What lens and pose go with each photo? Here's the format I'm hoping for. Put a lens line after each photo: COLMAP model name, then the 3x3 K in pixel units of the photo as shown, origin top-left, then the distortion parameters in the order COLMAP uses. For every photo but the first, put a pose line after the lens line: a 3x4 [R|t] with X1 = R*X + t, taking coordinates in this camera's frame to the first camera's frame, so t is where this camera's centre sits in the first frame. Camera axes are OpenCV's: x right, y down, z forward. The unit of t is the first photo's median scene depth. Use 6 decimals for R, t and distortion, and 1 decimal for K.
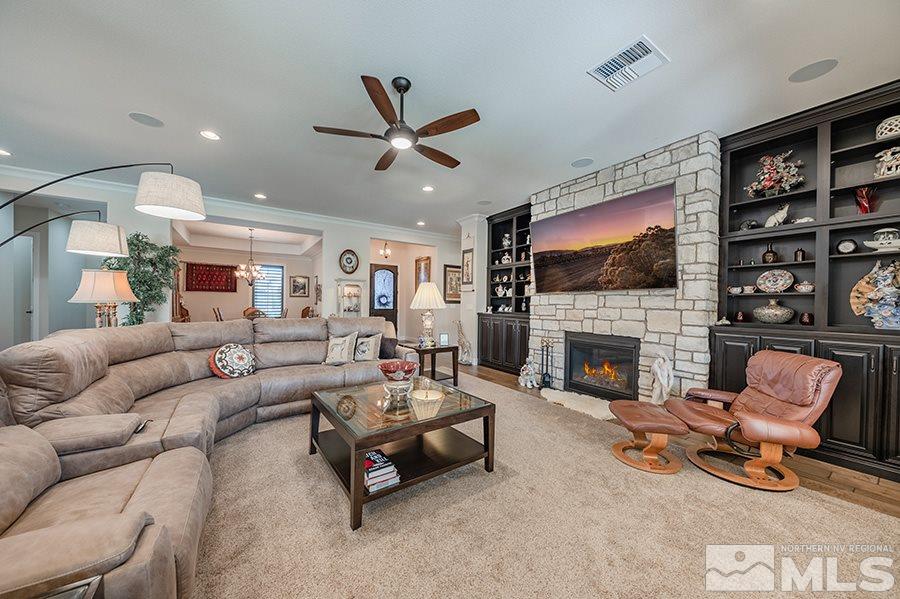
lens RADIAL K [[315.1, 0, 449.9], [0, 315.1, 302.5], [0, 0, 1]] dist [0.005858, -0.000130]
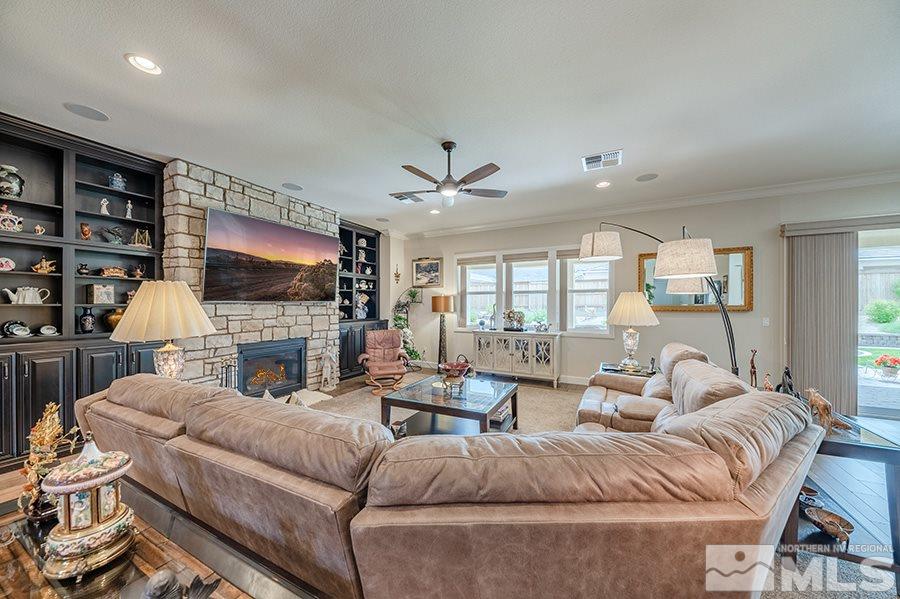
lens RADIAL K [[315.1, 0, 449.9], [0, 315.1, 302.5], [0, 0, 1]] dist [0.005858, -0.000130]
pose [[-0.474923, 0.010370, 0.879966, -0.881704], [0.012718, 0.999907, -0.004919, -0.021030], [-0.879936, 0.008855, -0.475010, 1.121336]]
